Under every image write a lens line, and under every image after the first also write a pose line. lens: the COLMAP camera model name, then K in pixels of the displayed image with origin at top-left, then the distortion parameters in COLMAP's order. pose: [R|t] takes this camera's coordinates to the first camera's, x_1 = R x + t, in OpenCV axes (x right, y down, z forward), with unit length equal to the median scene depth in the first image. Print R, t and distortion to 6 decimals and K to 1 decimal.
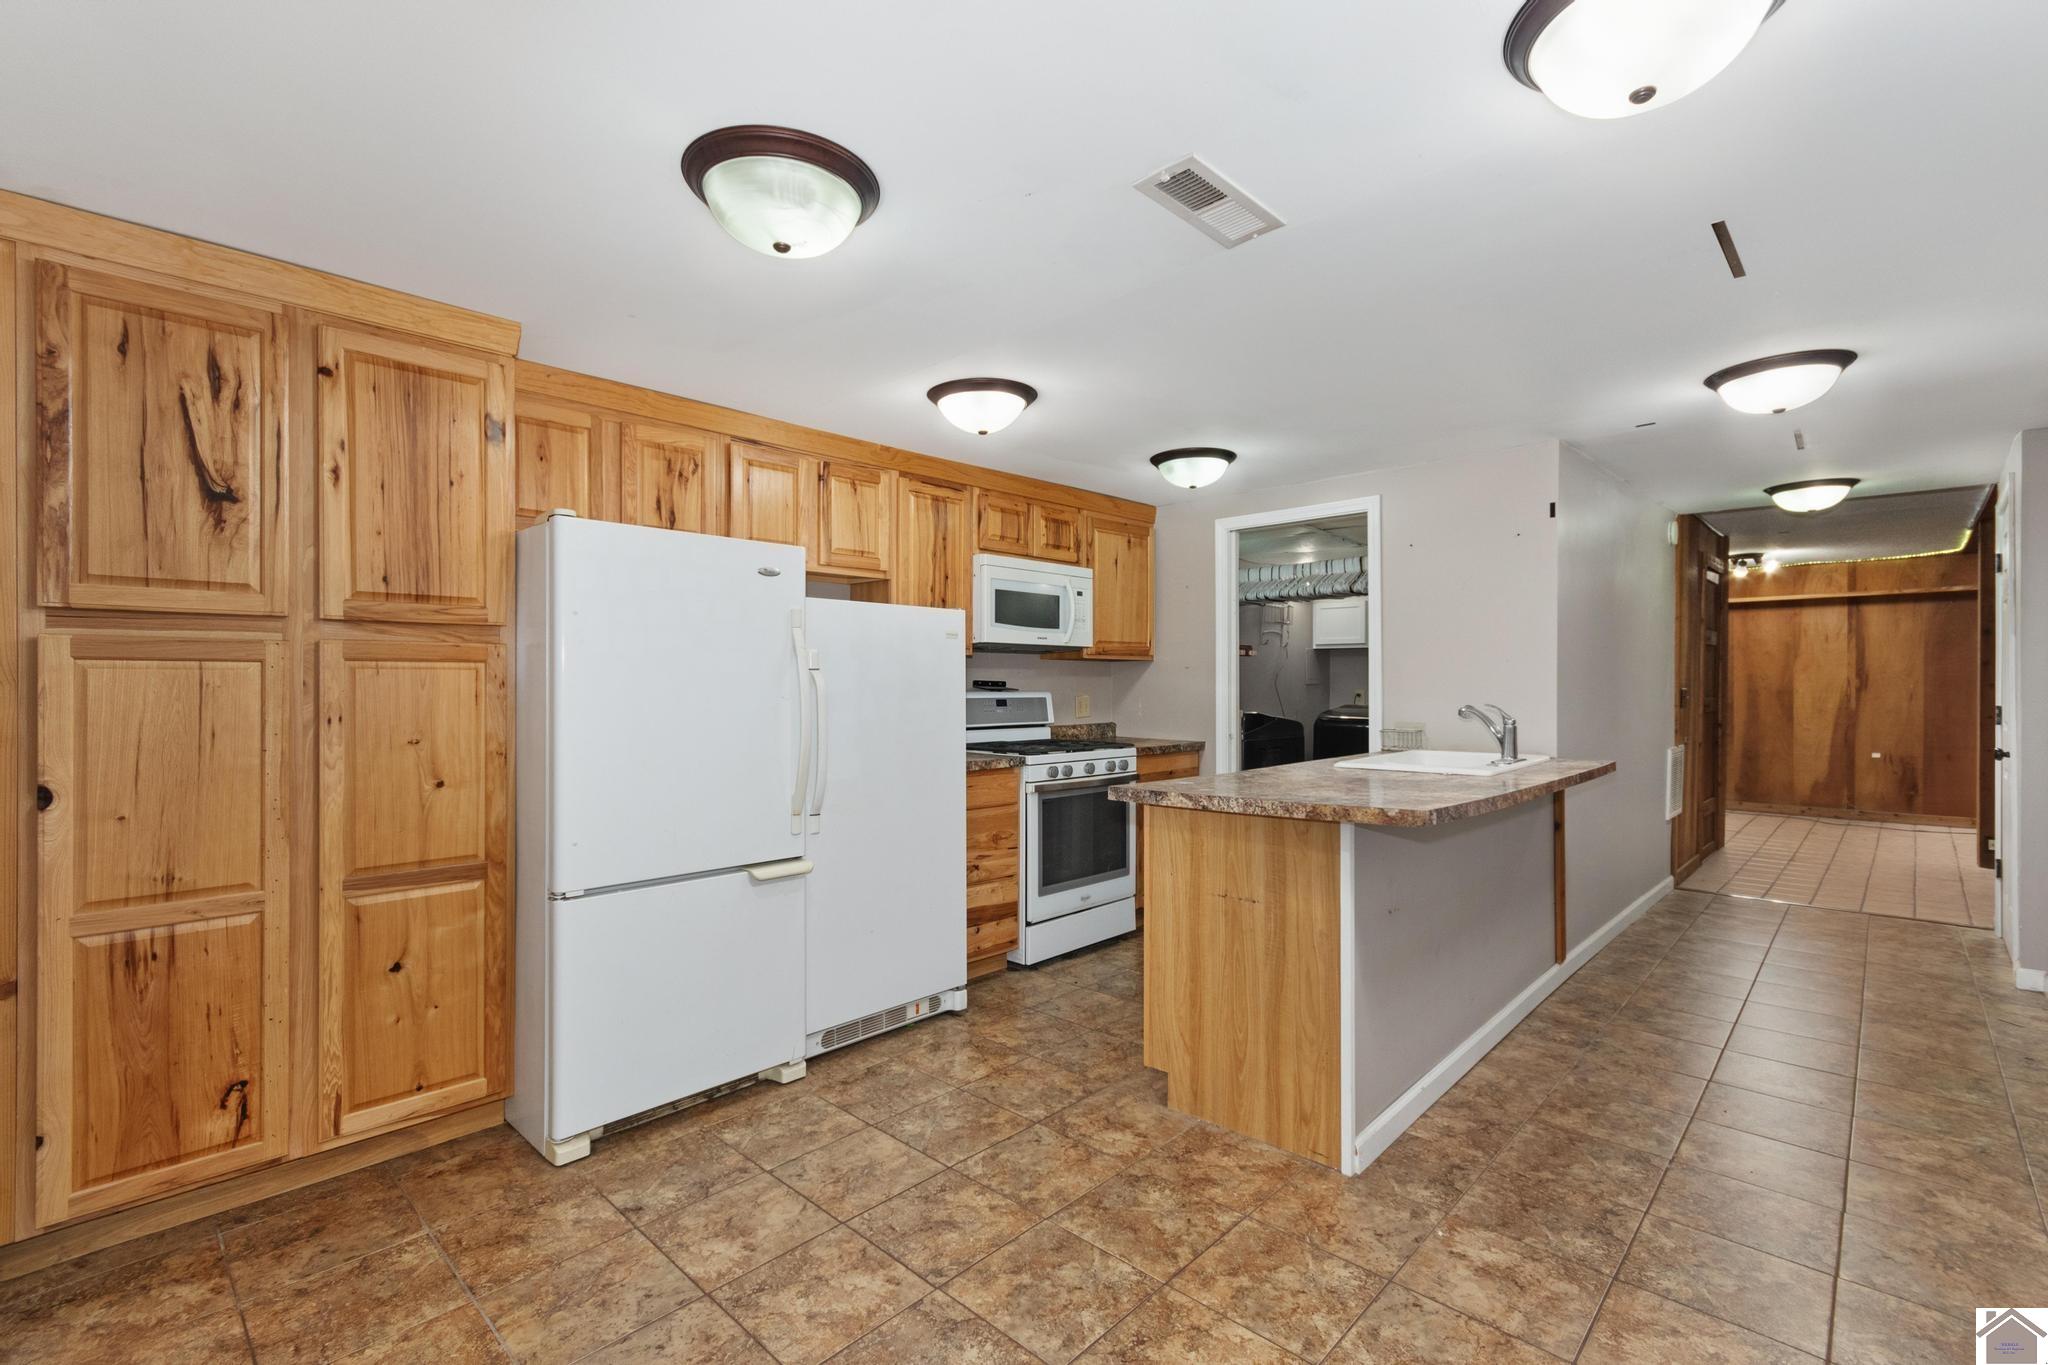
lens RADIAL K [[906.9, 0, 1024.0], [0, 906.9, 682.5], [0, 0, 1]] dist [0.003881, -0.007804]
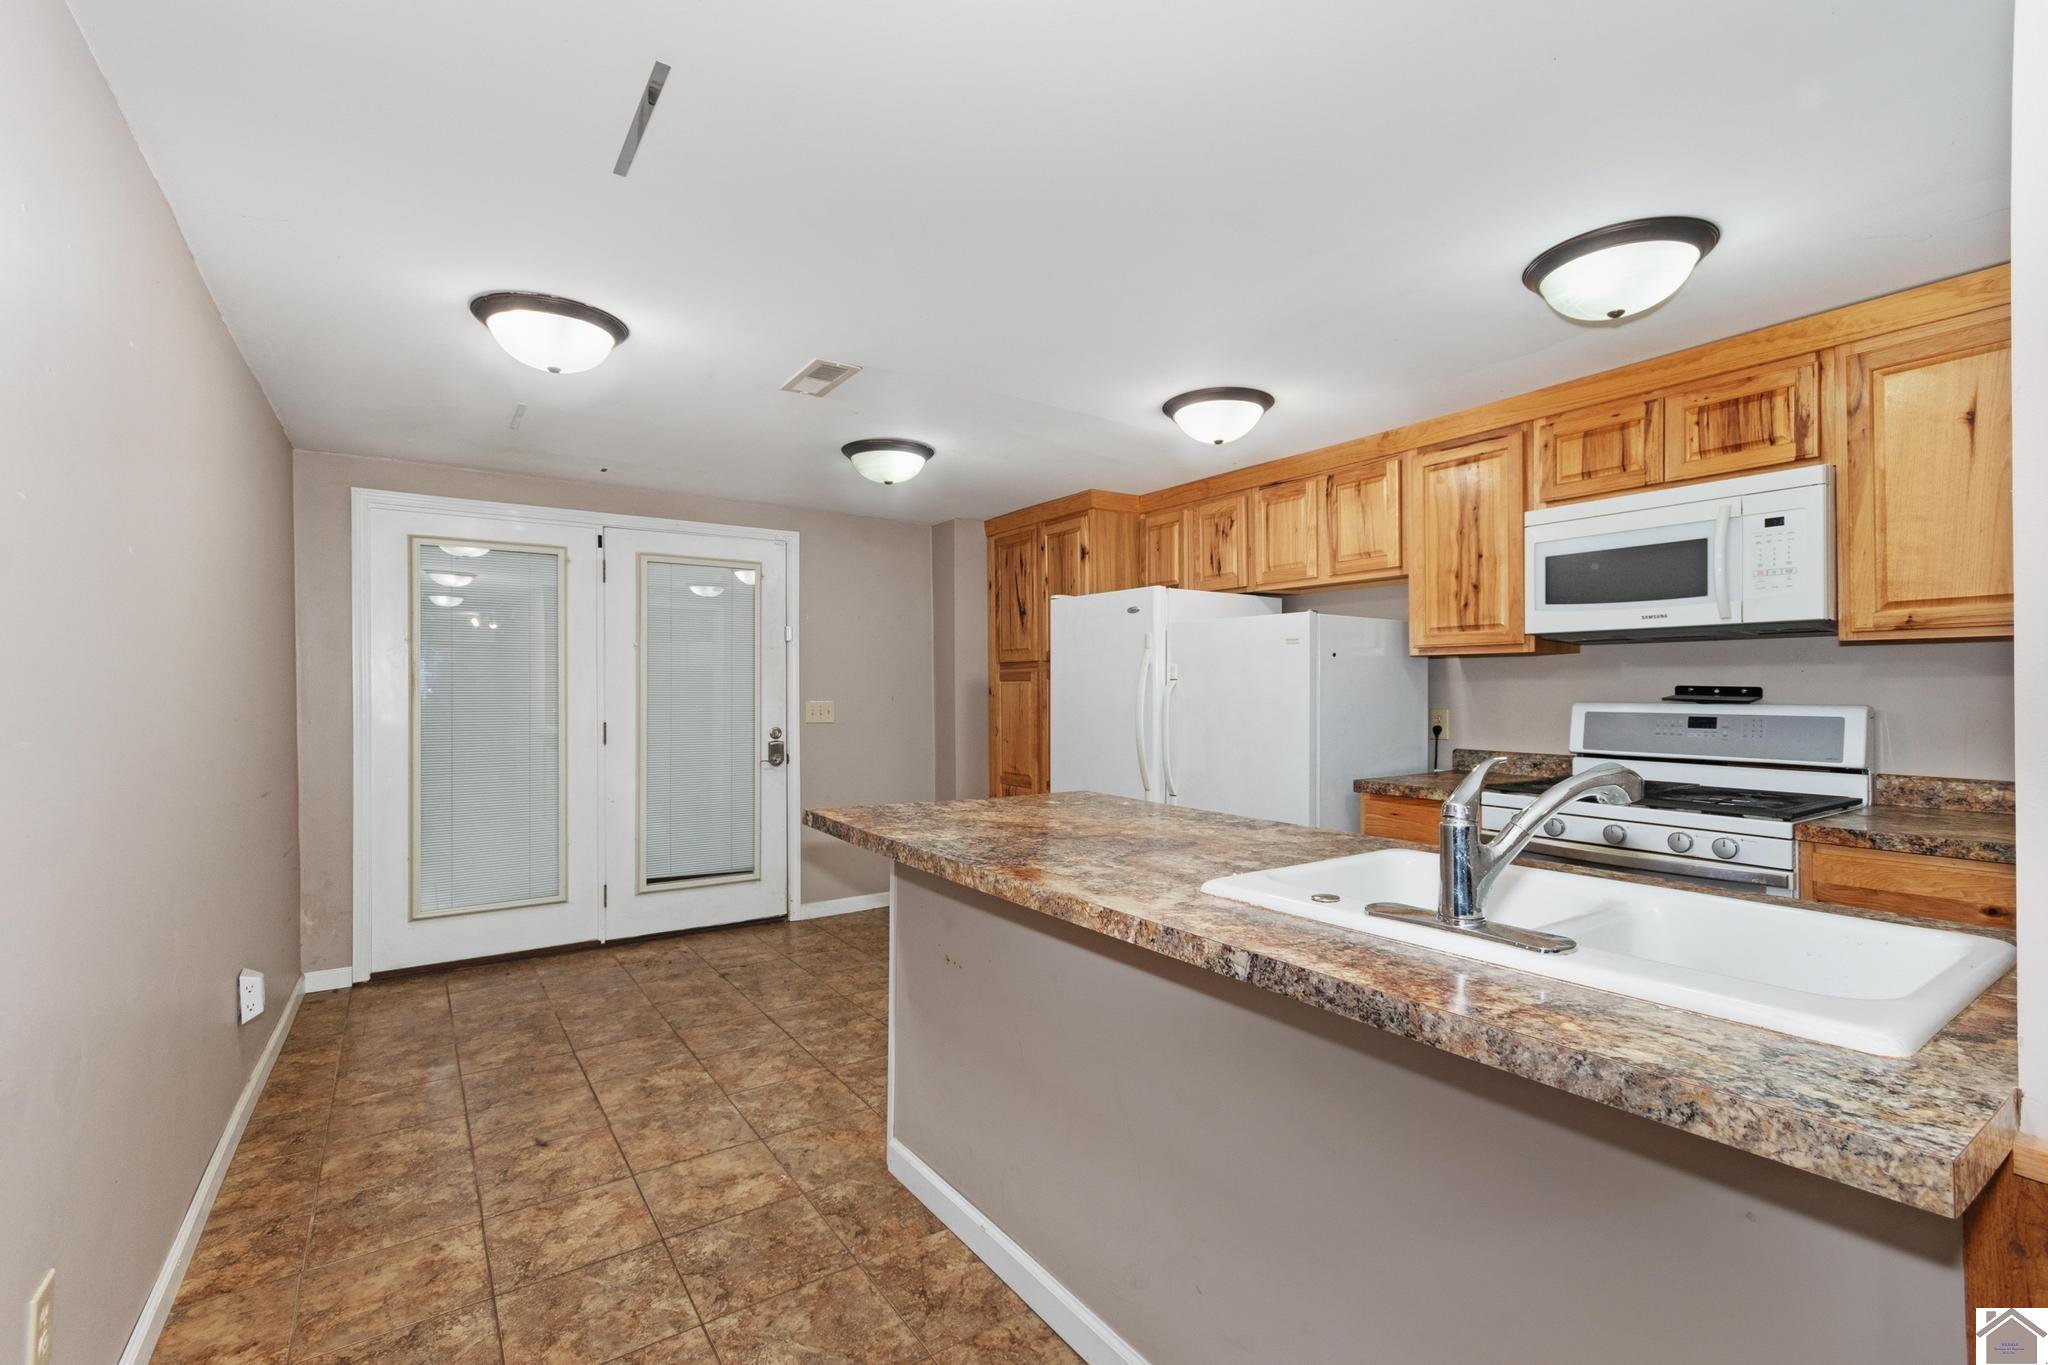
lens RADIAL K [[906.9, 0, 1024.0], [0, 906.9, 682.5], [0, 0, 1]] dist [0.003881, -0.007804]
pose [[-0.204764, -0.001299, -0.978811, 1.455185], [0.007193, 0.999970, -0.002831, -0.012568], [0.978785, -0.007621, -0.204748, 1.470035]]
